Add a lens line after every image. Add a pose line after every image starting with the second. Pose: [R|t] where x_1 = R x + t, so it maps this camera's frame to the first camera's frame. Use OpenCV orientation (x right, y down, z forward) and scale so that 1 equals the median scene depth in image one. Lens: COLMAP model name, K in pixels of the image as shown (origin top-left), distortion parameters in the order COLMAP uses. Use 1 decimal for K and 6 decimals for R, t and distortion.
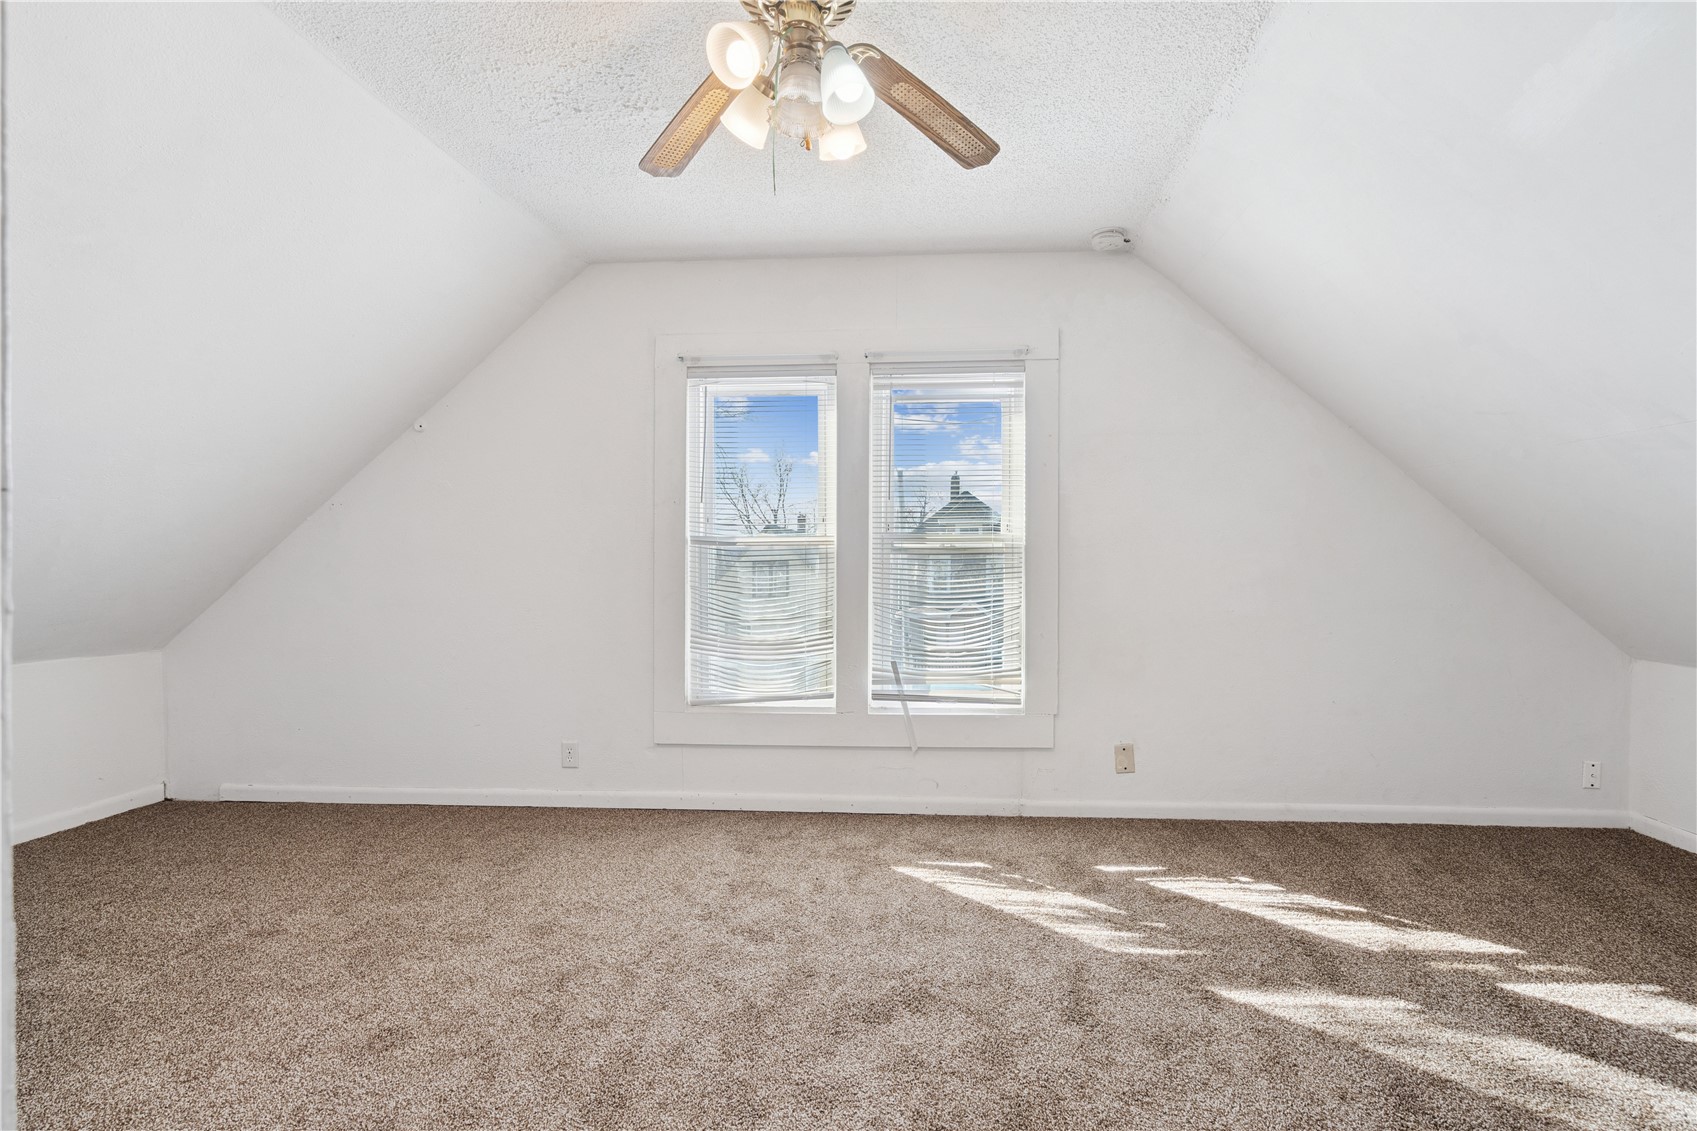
lens RADIAL K [[775.2, 0, 855.4], [0, 775.2, 572.0], [0, 0, 1]] dist [-0.002040, 0.000484]
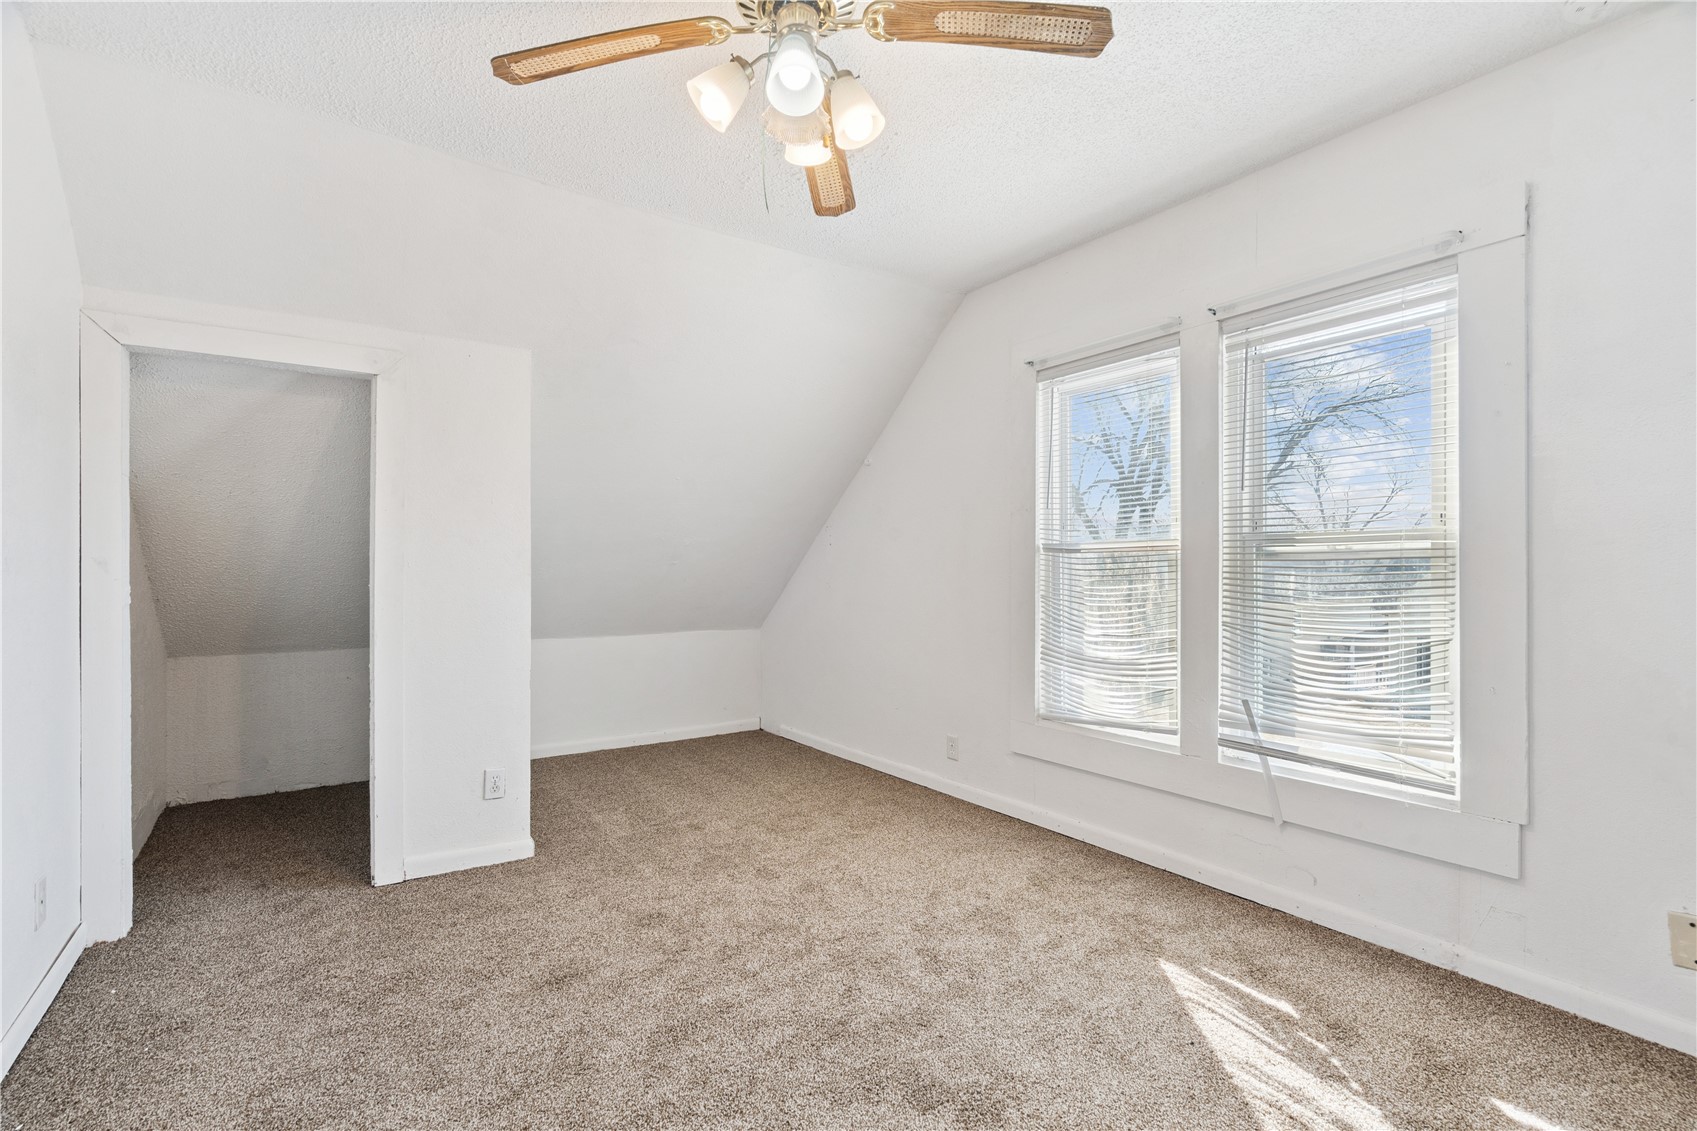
lens RADIAL K [[733.6, 0, 848.5], [0, 733.6, 565.5], [0, 0, 1]] dist [-0.001222, 0.000506]
pose [[0.654018, -0.005482, -0.756459, 0.355615], [-0.007015, 0.999887, -0.013310, -0.005665], [0.756447, 0.014011, 0.653905, 0.236555]]
